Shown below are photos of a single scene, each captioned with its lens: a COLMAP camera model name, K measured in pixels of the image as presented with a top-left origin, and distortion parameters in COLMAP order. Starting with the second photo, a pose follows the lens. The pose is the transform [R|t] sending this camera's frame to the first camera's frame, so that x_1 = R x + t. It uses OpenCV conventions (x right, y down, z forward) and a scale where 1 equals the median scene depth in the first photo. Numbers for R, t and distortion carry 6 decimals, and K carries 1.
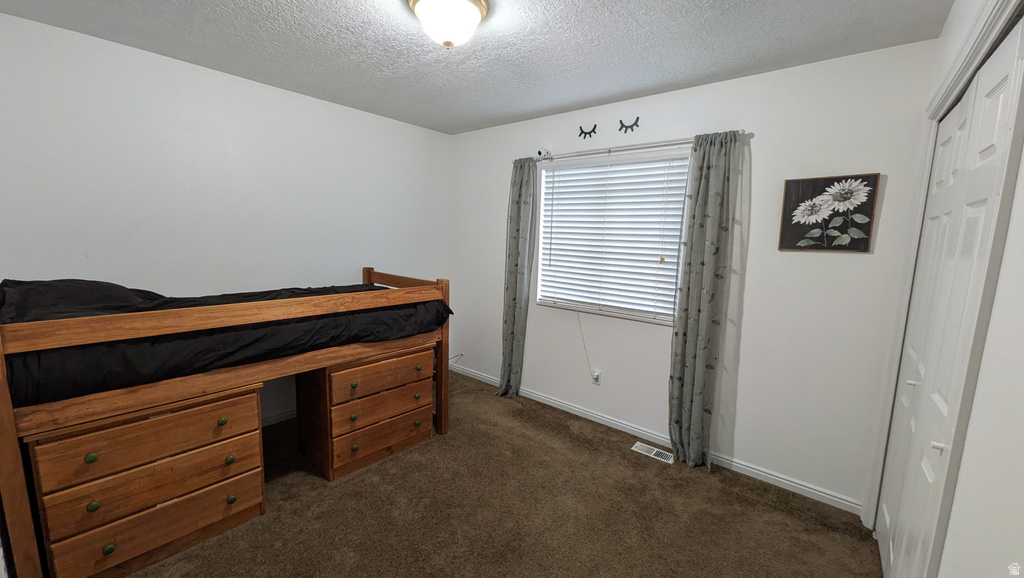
lens RADIAL K [[398.7, 0, 512.9], [0, 398.7, 290.3], [0, 0, 1]] dist [0.000592, 0.000118]
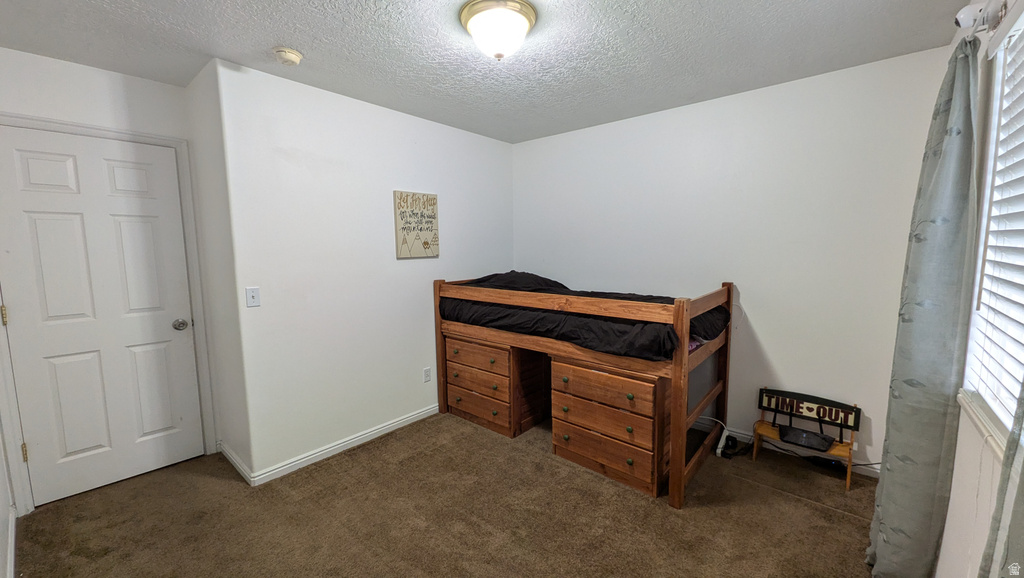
lens RADIAL K [[398.7, 0, 512.9], [0, 398.7, 290.3], [0, 0, 1]] dist [0.000592, 0.000118]
pose [[-0.004224, 0.082753, -0.996561, 0.685741], [-0.127306, 0.988417, 0.082616, -0.078564], [0.991855, 0.127217, 0.006359, 0.826994]]
